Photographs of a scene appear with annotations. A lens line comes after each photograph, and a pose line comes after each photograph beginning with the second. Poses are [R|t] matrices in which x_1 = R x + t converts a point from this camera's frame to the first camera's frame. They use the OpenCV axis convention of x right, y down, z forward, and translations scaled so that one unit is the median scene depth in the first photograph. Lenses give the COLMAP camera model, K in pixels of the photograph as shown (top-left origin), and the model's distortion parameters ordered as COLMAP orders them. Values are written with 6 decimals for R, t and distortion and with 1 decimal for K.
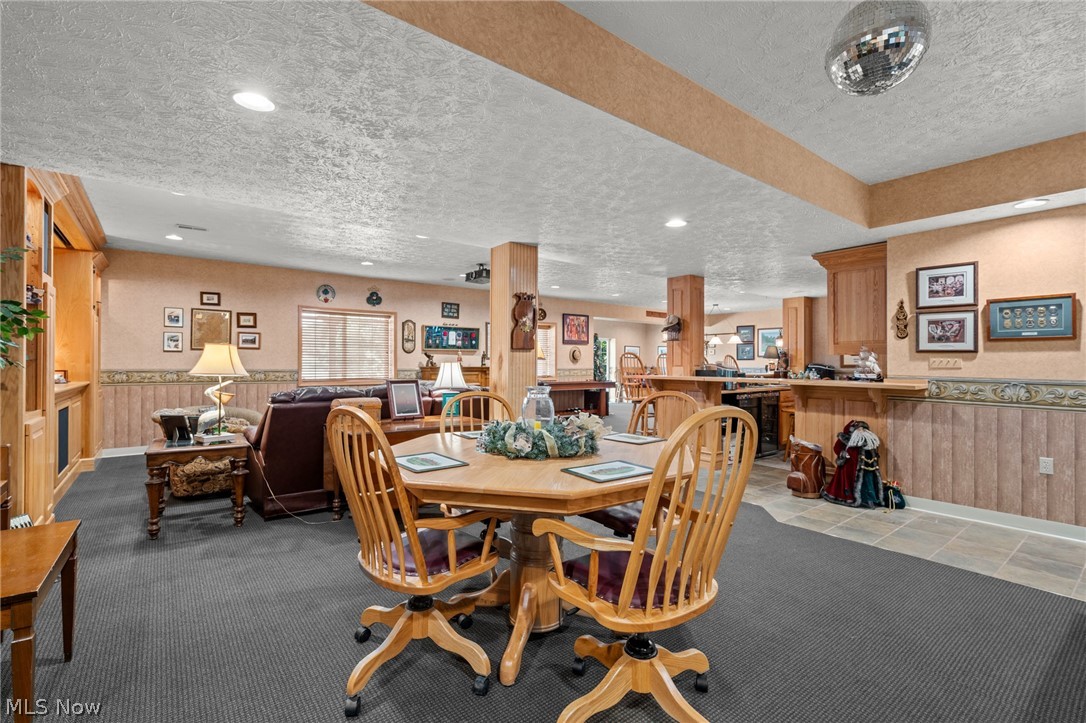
lens RADIAL K [[496.4, 0, 543.0], [0, 496.4, 361.5], [0, 0, 1]] dist [-0.000214, -0.000031]
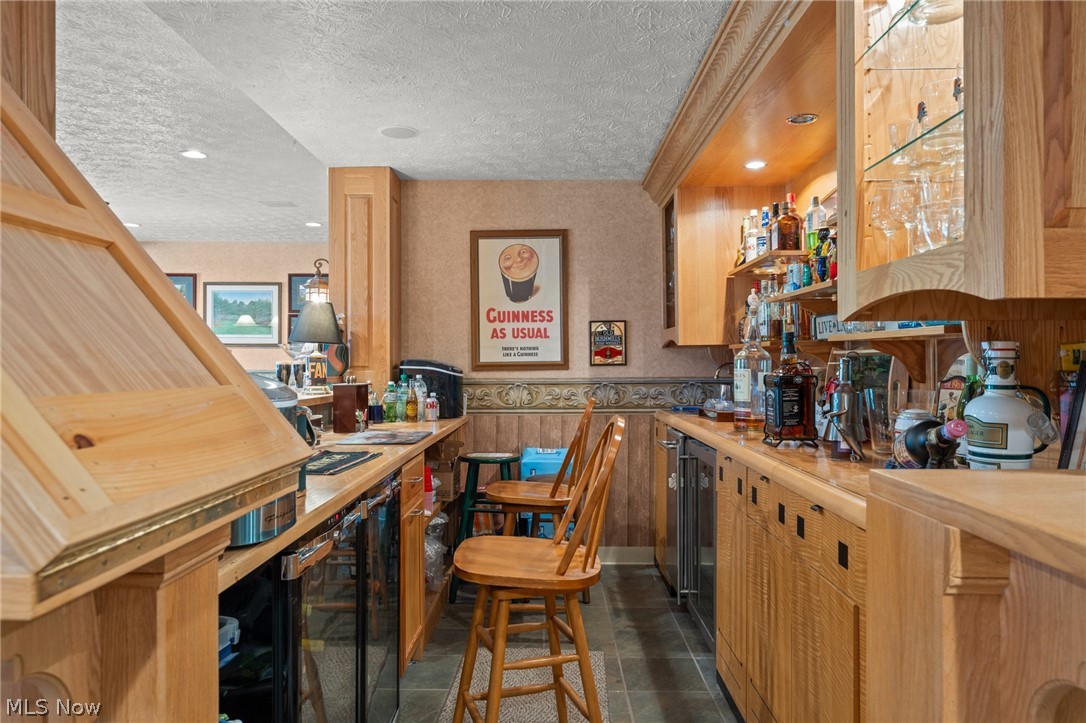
lens RADIAL K [[714.0, 0, 543.0], [0, 714.0, 361.5], [0, 0, 1]] dist [-0.000465, -0.000101]
pose [[0.624688, -0.007632, 0.780837, 0.202052], [0.002656, 0.999967, 0.007648, 0.001535], [-0.780870, -0.002704, 0.624688, 0.598165]]
